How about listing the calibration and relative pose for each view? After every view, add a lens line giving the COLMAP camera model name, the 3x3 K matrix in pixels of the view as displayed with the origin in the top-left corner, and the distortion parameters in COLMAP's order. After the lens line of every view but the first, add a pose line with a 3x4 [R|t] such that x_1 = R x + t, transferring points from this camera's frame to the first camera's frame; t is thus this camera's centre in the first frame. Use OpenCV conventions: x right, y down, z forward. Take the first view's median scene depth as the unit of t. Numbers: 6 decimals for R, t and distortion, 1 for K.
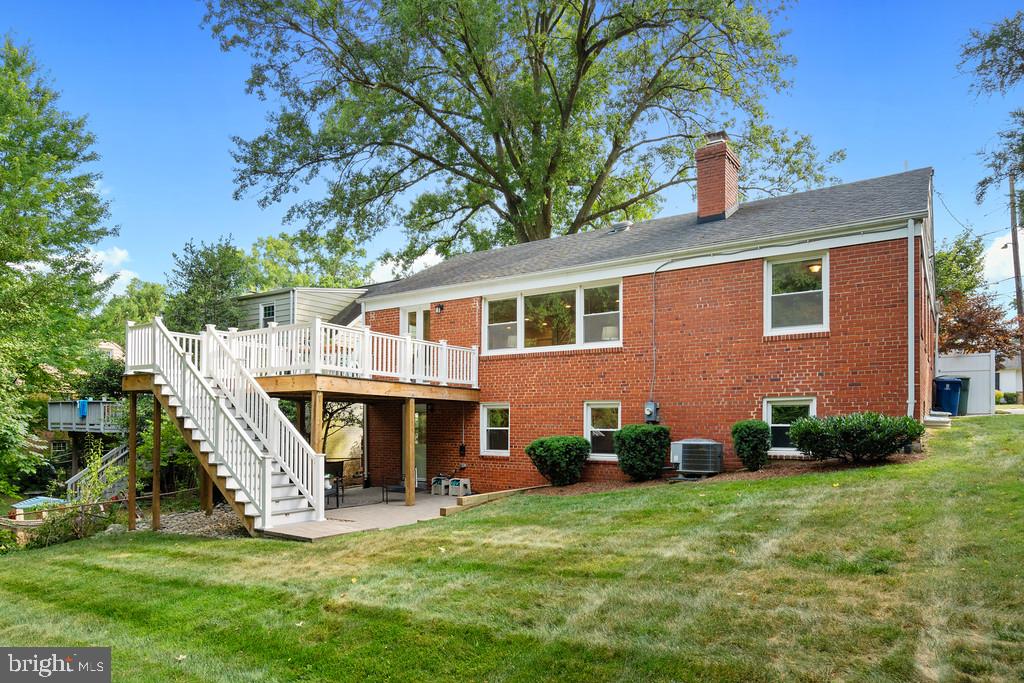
lens RADIAL K [[608.4, 0, 513.1], [0, 608.4, 415.0], [0, 0, 1]] dist [0.000741, -0.001065]
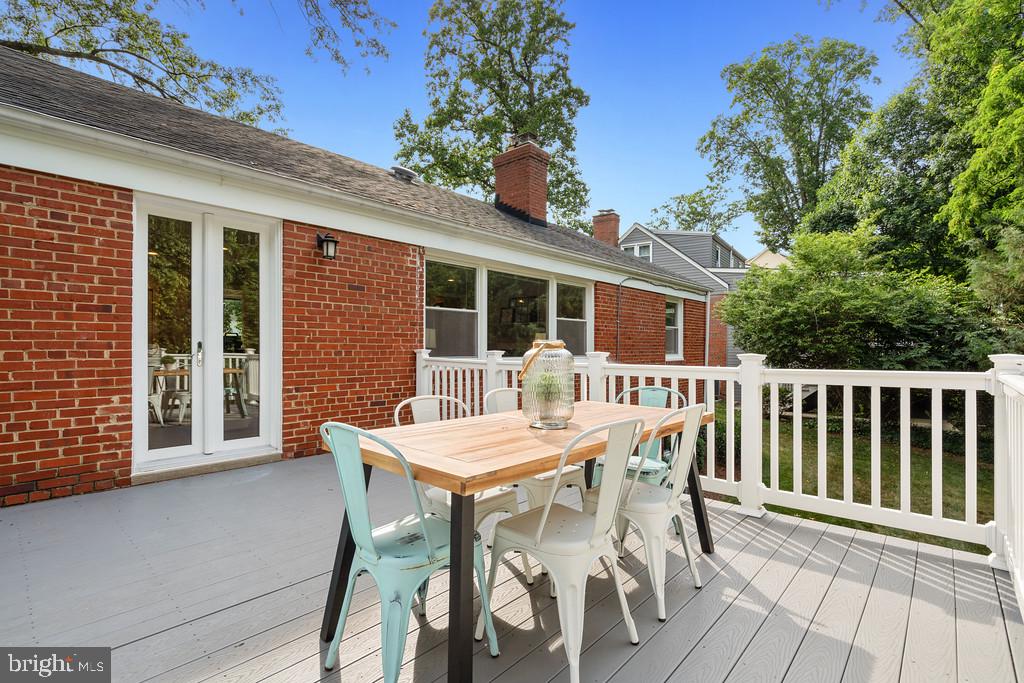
lens RADIAL K [[467.2, 0, 525.9], [0, 467.2, 353.3], [0, 0, 1]] dist [-0.004487, 0.000988]
pose [[0.153256, -0.015253, 0.988069, -0.252582], [-0.016161, 0.999708, 0.017939, -0.073822], [-0.988054, -0.018717, 0.152965, 0.533246]]
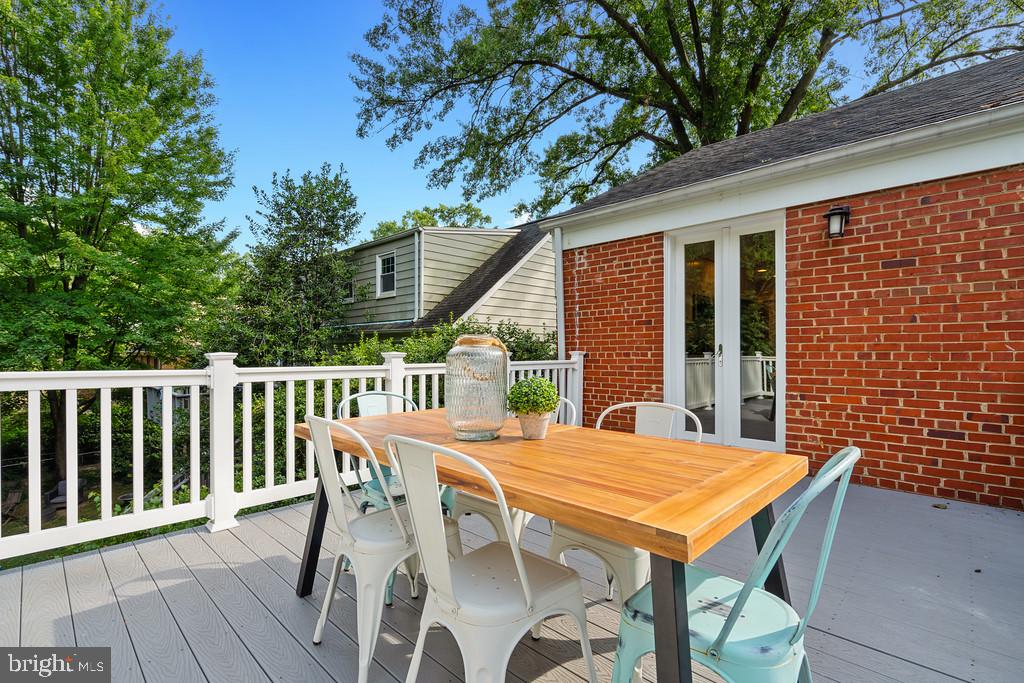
lens RADIAL K [[467.2, 0, 511.8], [0, 467.2, 350.8], [0, 0, 1]] dist [-0.004487, 0.000988]
pose [[0.982431, -0.006129, -0.186525, -0.153660], [0.008342, 0.999904, 0.011083, -0.073249], [0.186439, -0.012444, 0.982388, 0.474597]]
